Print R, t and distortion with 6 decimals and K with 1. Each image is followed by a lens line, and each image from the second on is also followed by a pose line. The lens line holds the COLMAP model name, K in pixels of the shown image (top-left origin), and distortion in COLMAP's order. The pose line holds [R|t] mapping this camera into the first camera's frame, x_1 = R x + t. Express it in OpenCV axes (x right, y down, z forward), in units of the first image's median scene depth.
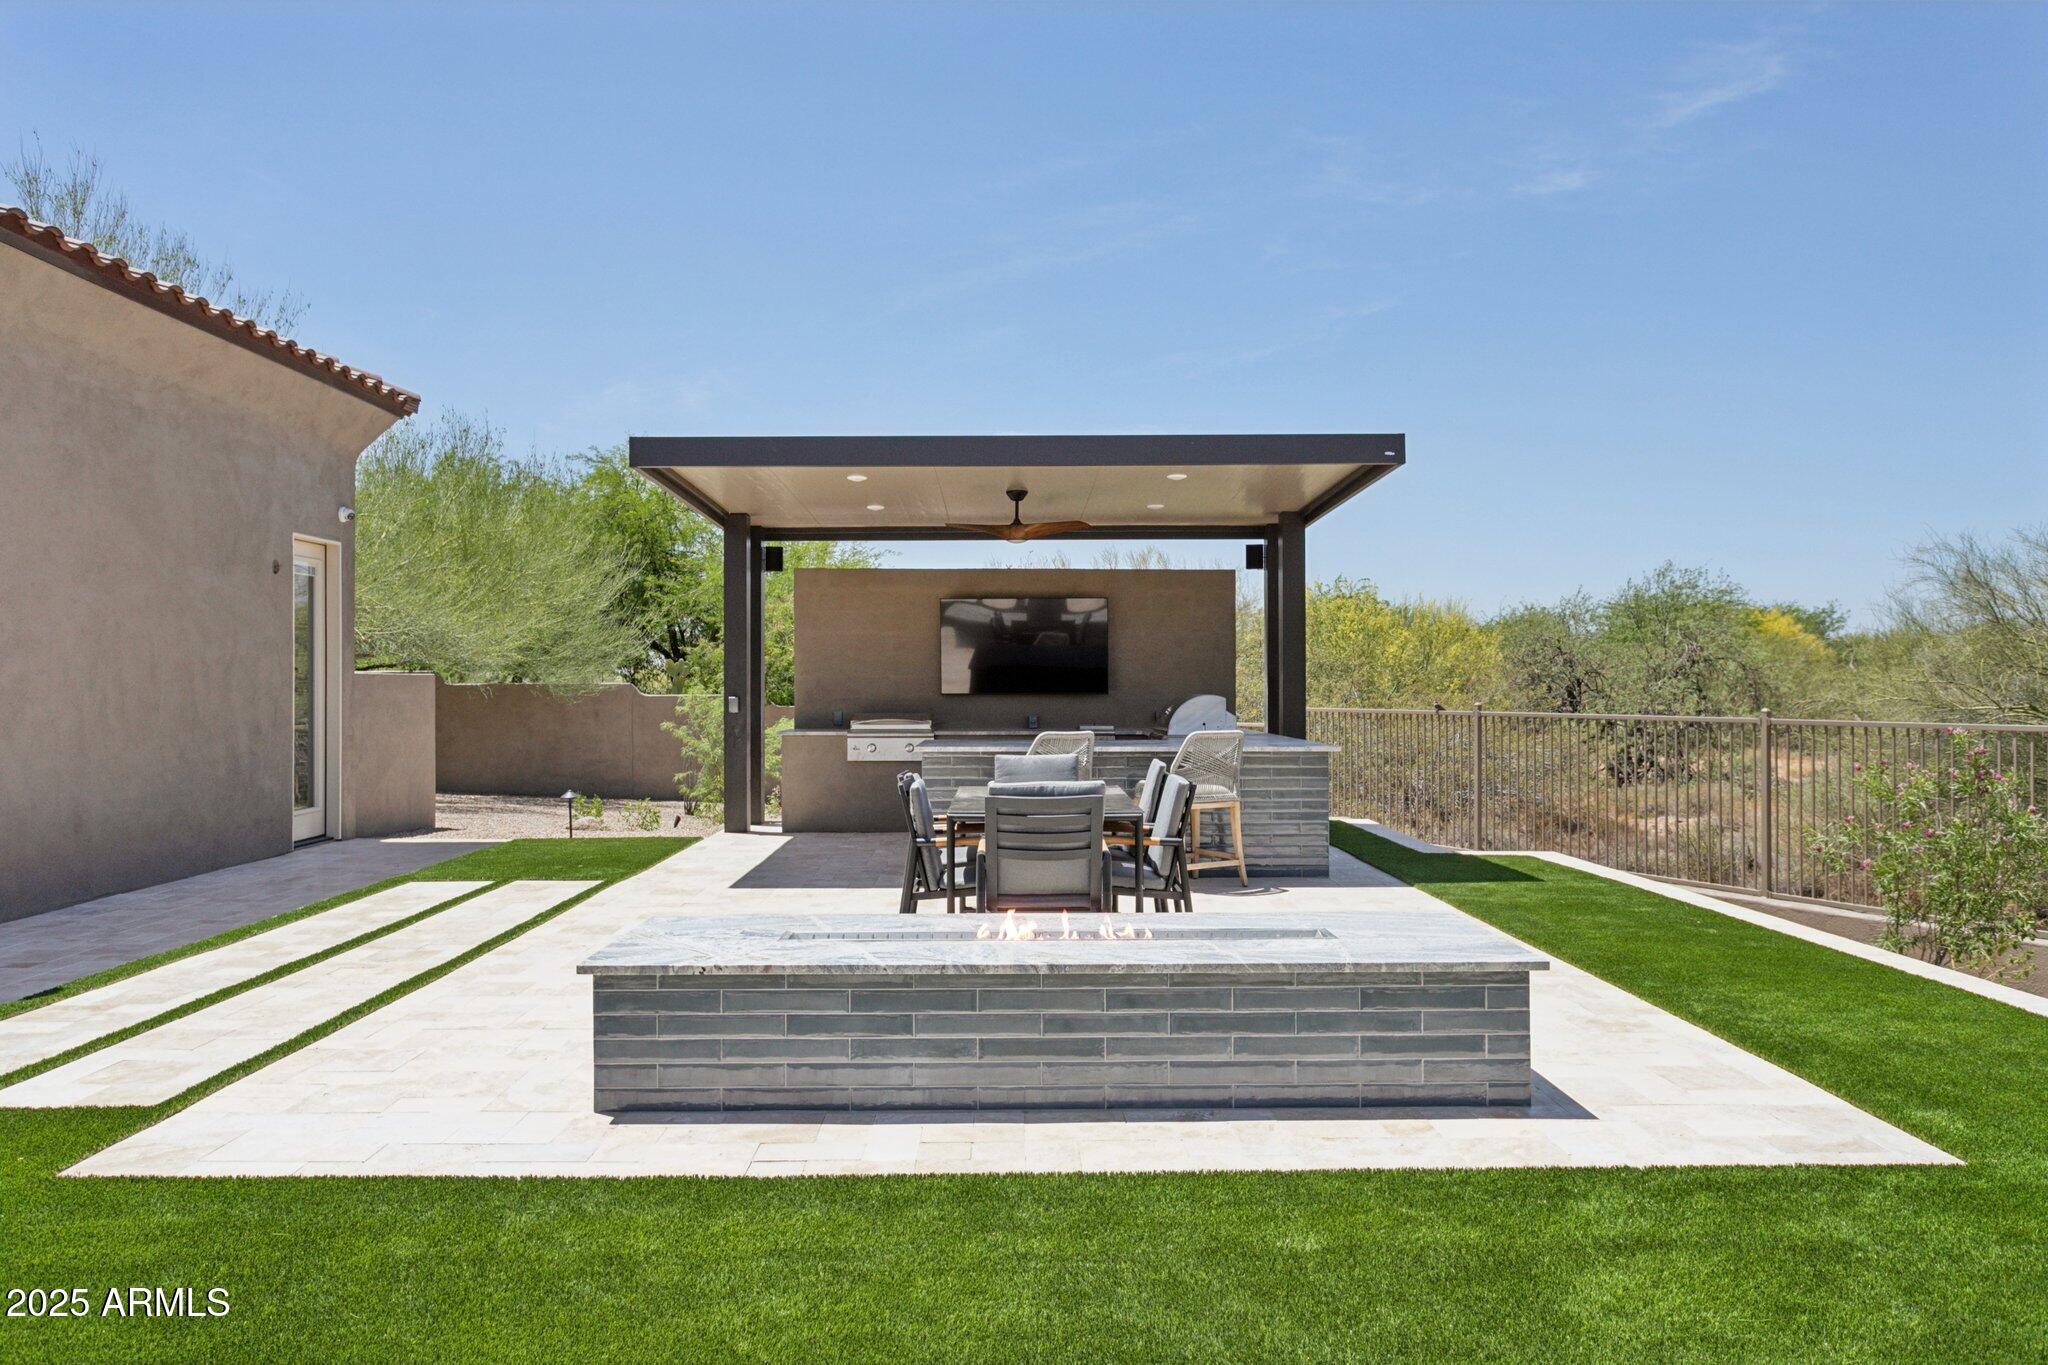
lens RADIAL K [[1413.7, 0, 1024.0], [0, 1413.7, 682.5], [0, 0, 1]] dist [0.018383, 0.000892]
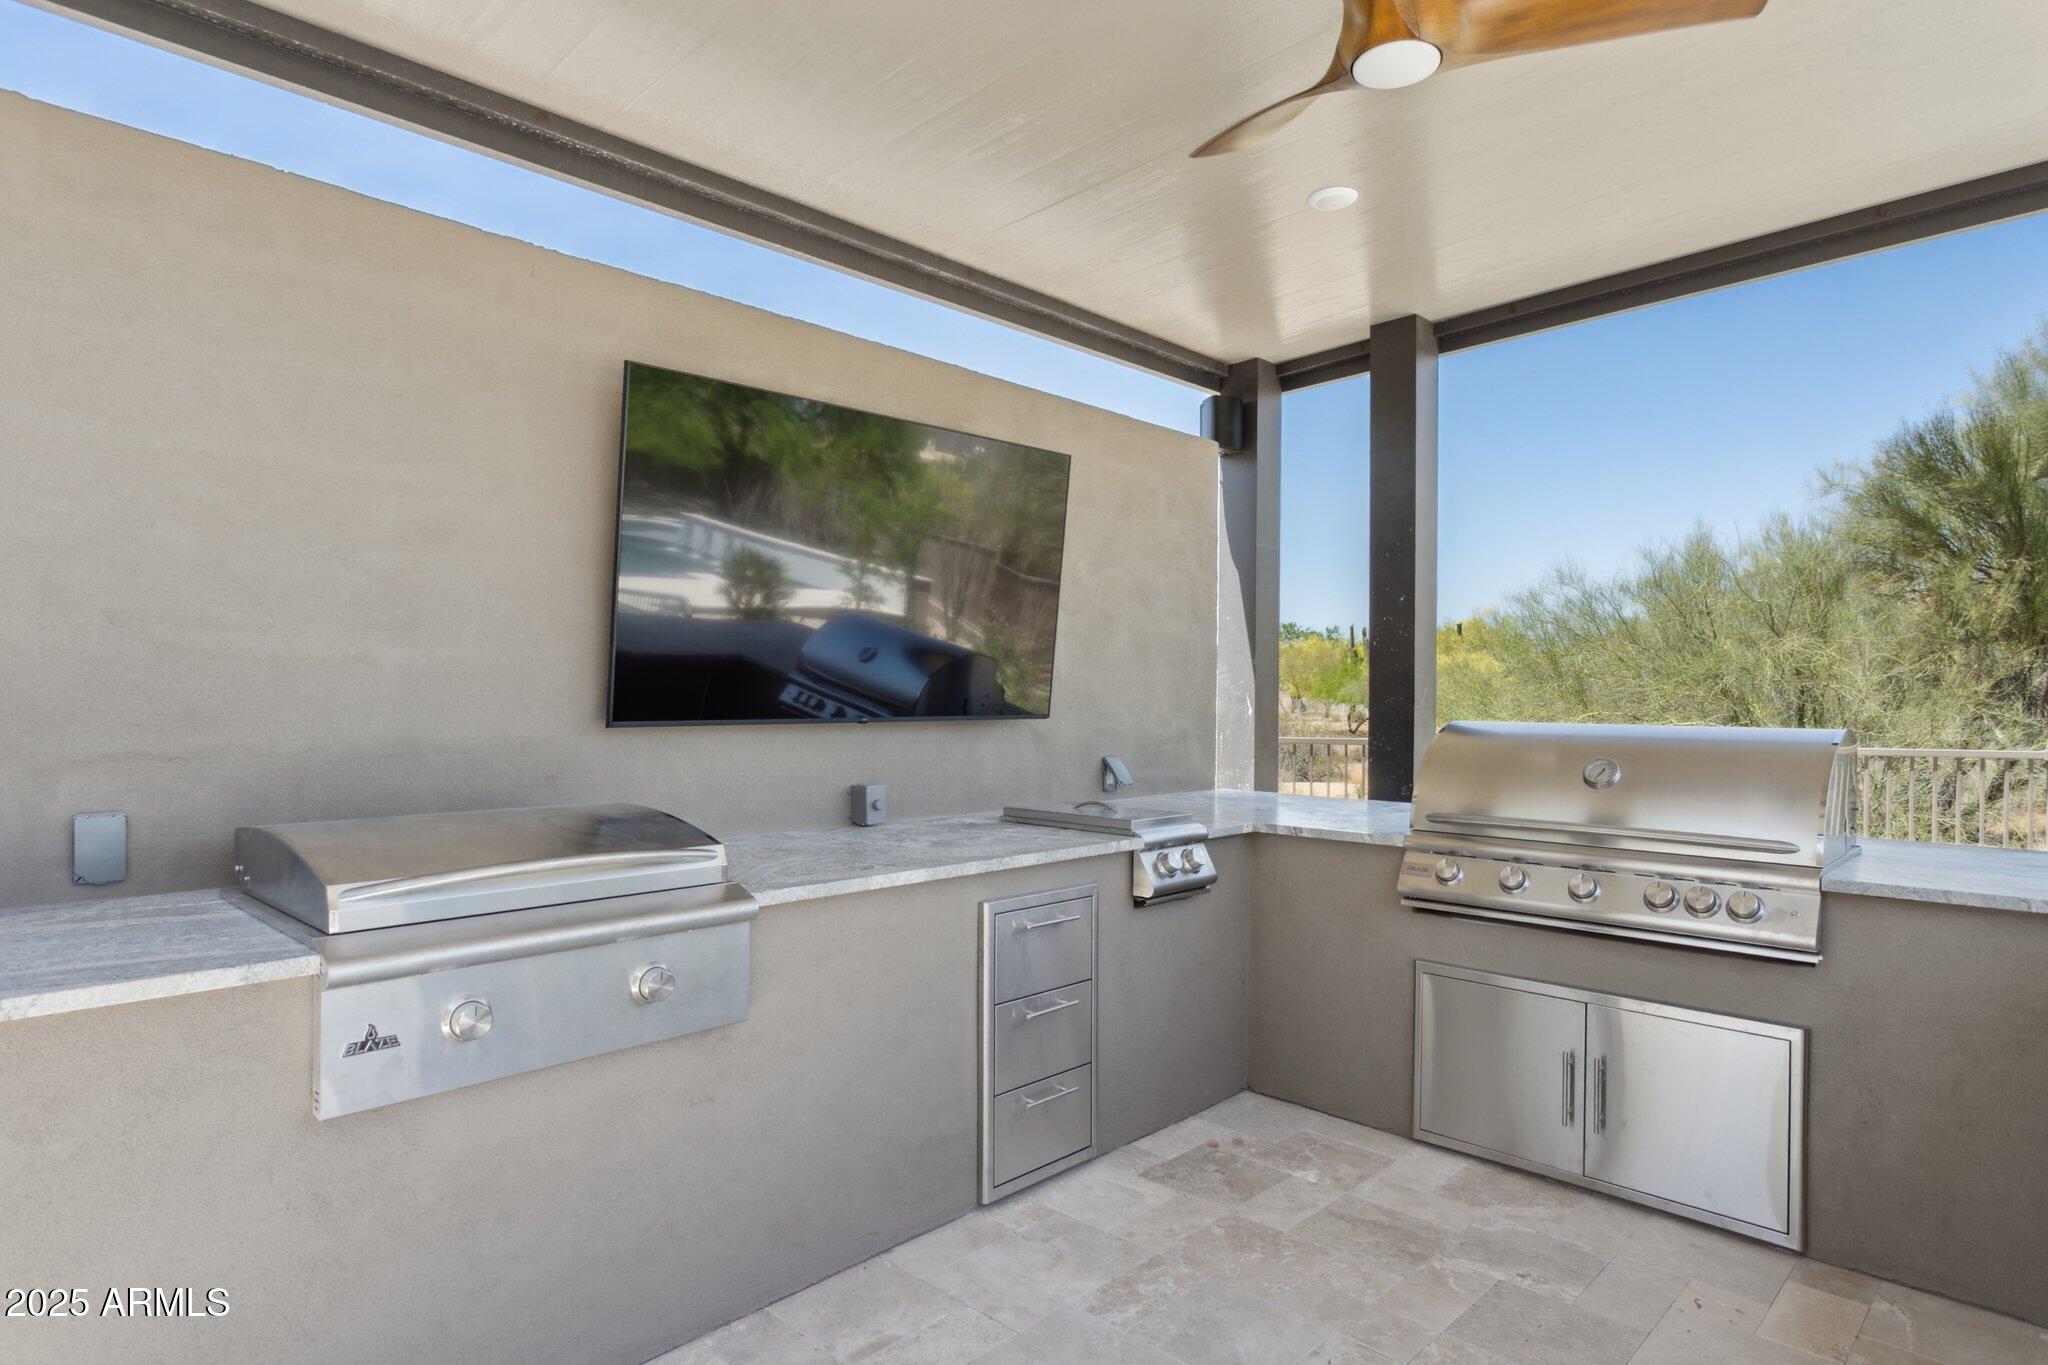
lens RADIAL K [[1120.4, 0, 1024.0], [0, 1120.4, 682.5], [0, 0, 1]] dist [0.001300, 0.000222]
pose [[0.711464, 0.009470, 0.702658, -0.154786], [-0.002932, 0.999940, -0.010508, 0.002389], [-0.702716, 0.005415, 0.711450, 0.808075]]
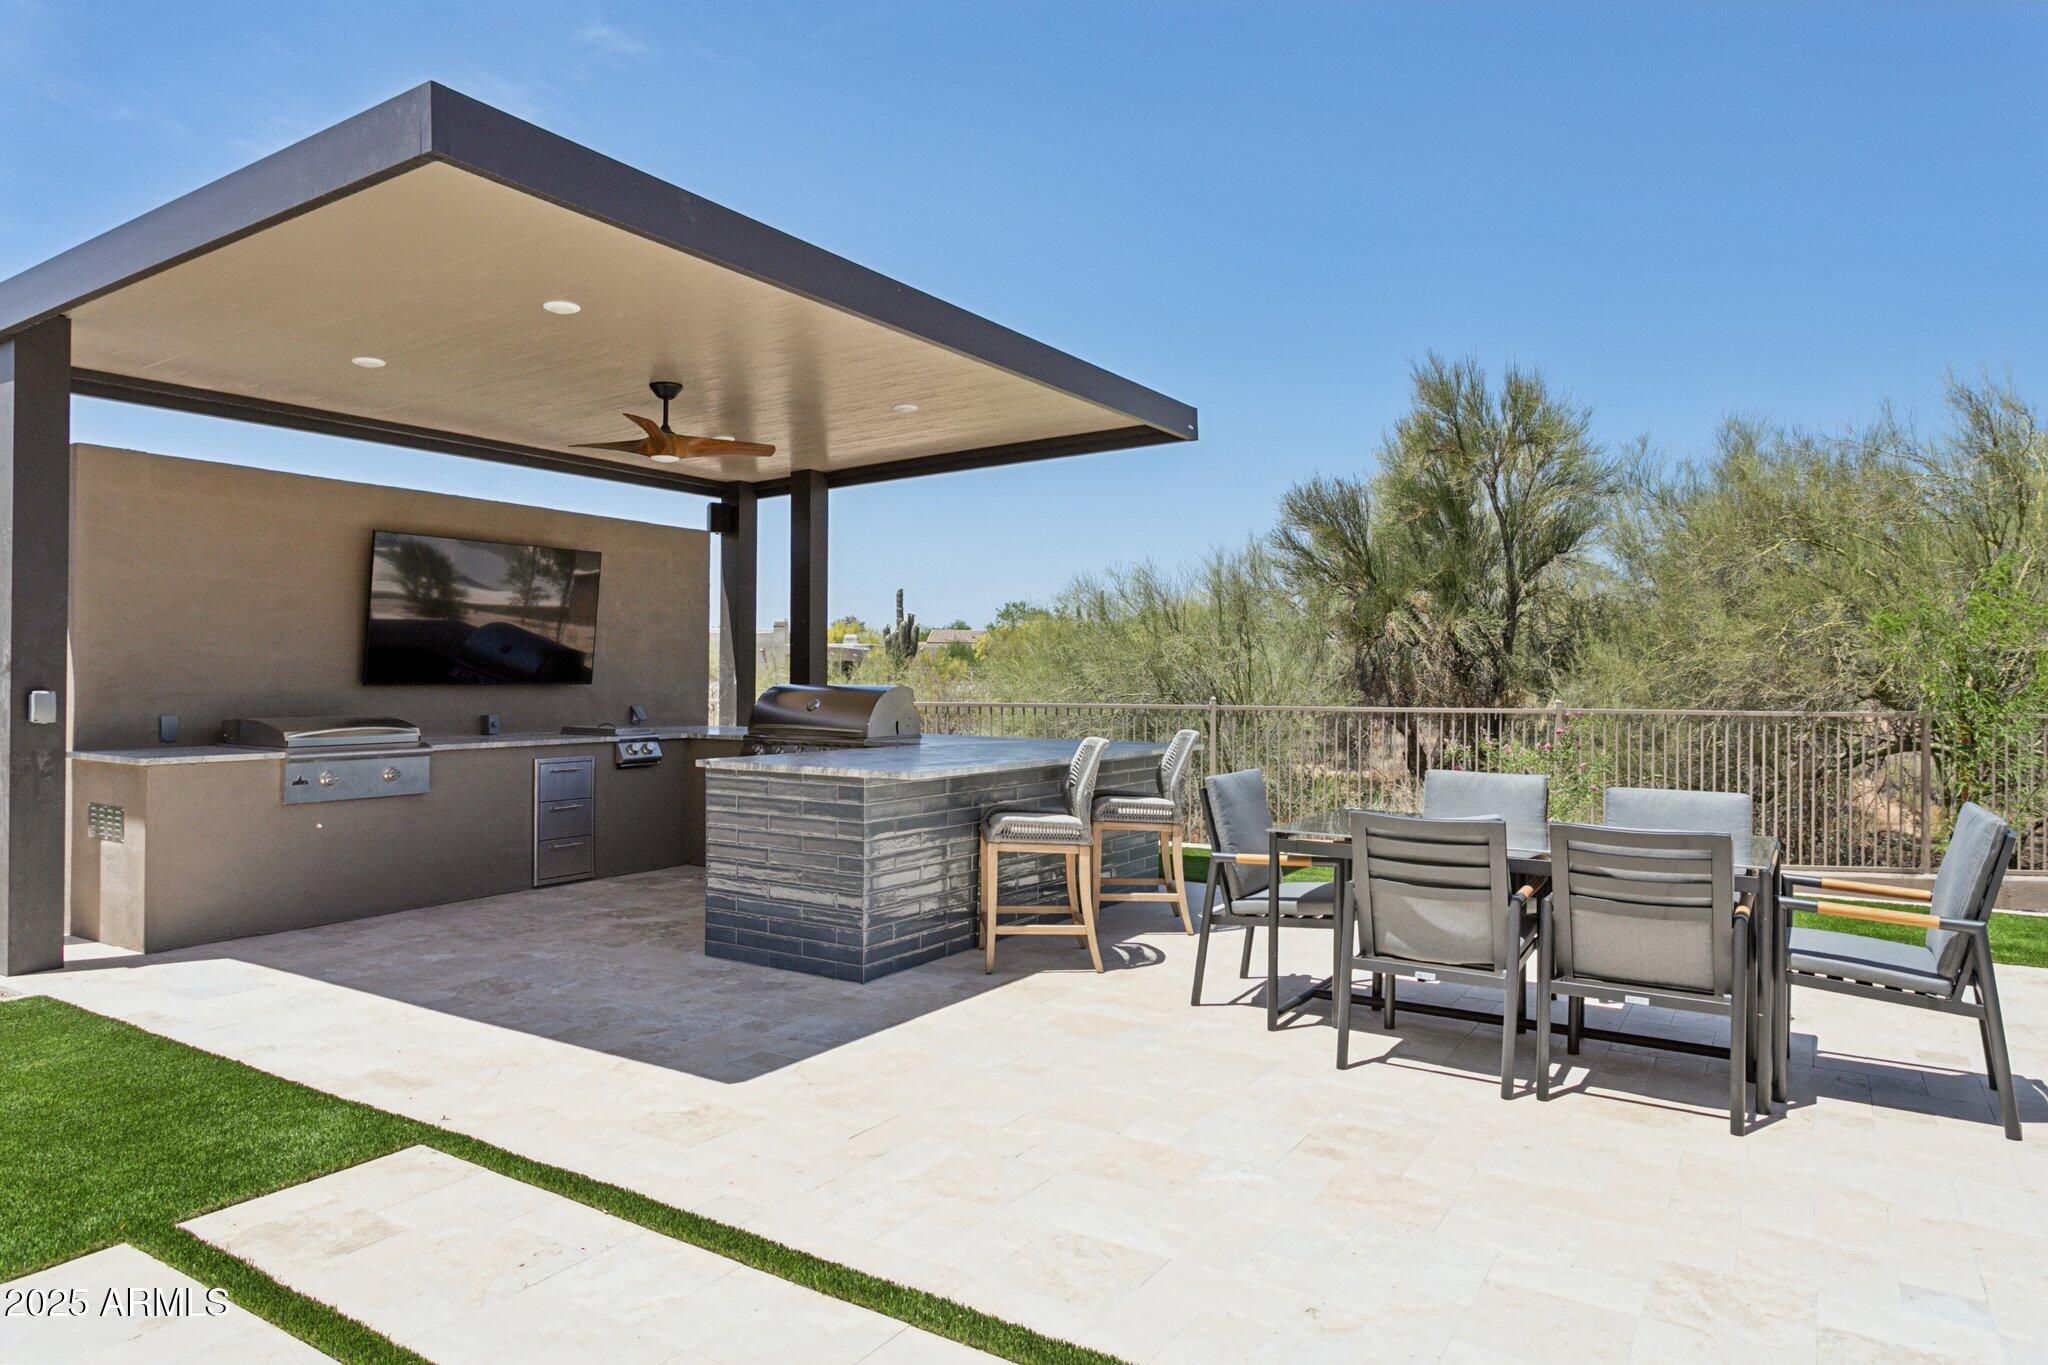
lens RADIAL K [[1257.1, 0, 1024.0], [0, 1257.1, 682.5], [0, 0, 1]] dist [-0.002484, -0.000517]
pose [[0.554896, -0.001535, 0.831919, -0.365462], [-0.004888, 0.999975, 0.005106, 0.003467], [-0.831906, -0.006900, 0.554874, 0.457440]]
